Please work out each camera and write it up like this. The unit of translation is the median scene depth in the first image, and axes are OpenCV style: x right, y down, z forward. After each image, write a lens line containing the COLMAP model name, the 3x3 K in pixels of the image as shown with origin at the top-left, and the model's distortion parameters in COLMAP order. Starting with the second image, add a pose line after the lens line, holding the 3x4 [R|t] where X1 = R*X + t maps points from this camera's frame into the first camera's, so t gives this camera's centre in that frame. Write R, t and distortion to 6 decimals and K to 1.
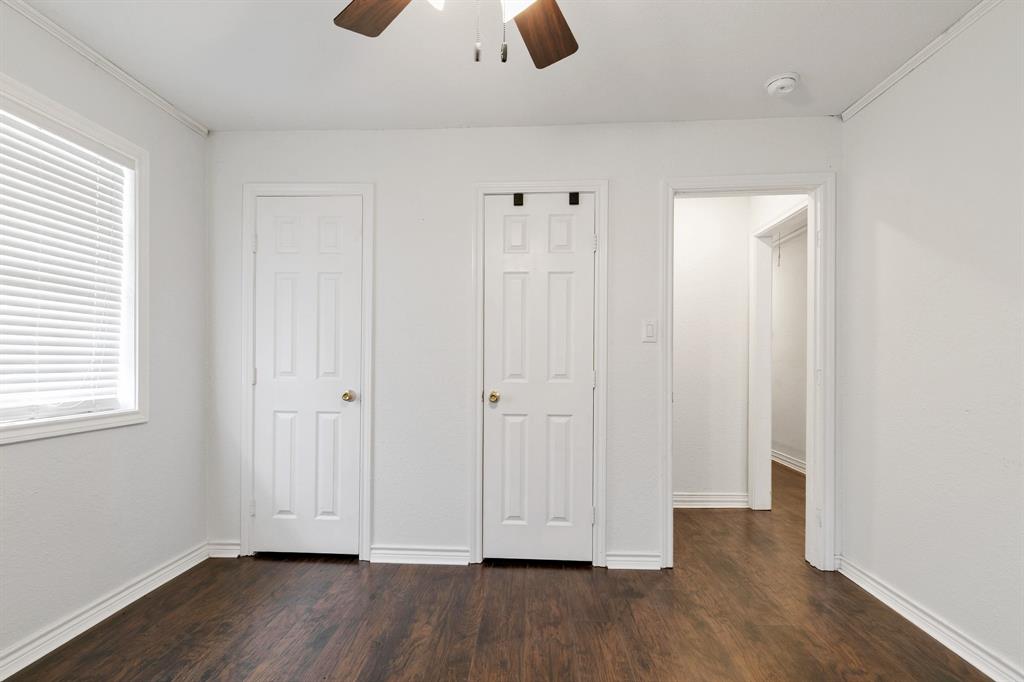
lens RADIAL K [[465.4, 0, 512.2], [0, 465.4, 363.3], [0, 0, 1]] dist [0.001411, -0.000046]
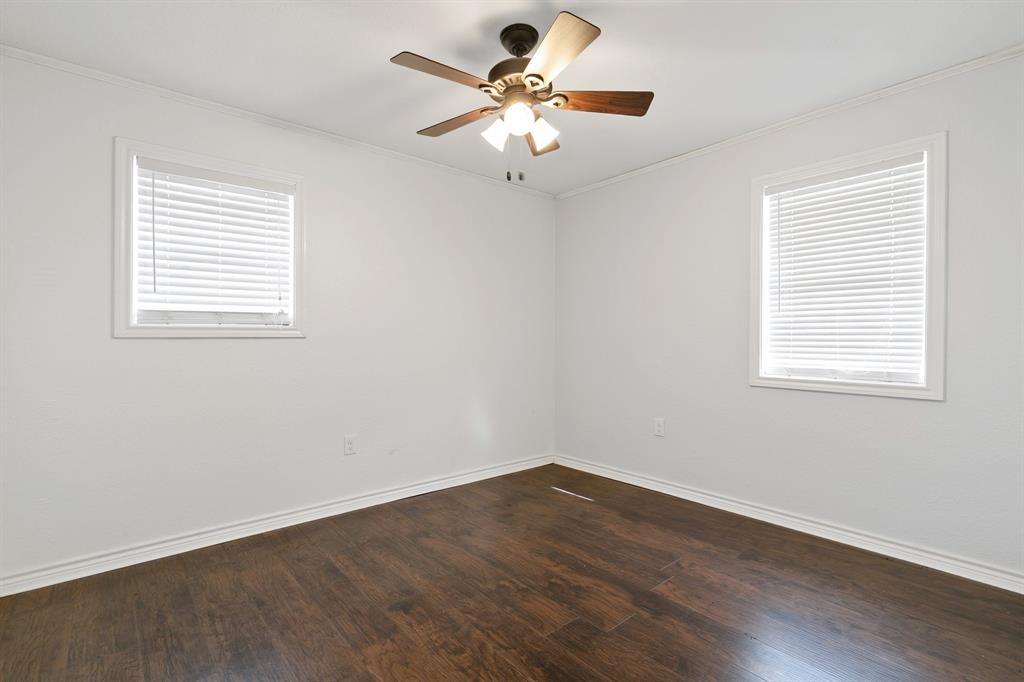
lens RADIAL K [[477.9, 0, 512.0], [0, 477.9, 341.0], [0, 0, 1]] dist [0.000387, -0.000075]
pose [[-0.730876, -0.001479, -0.682509, 0.680395], [-0.006721, 0.999965, 0.005031, -0.001041], [0.682477, 0.008264, -0.730860, 1.282782]]
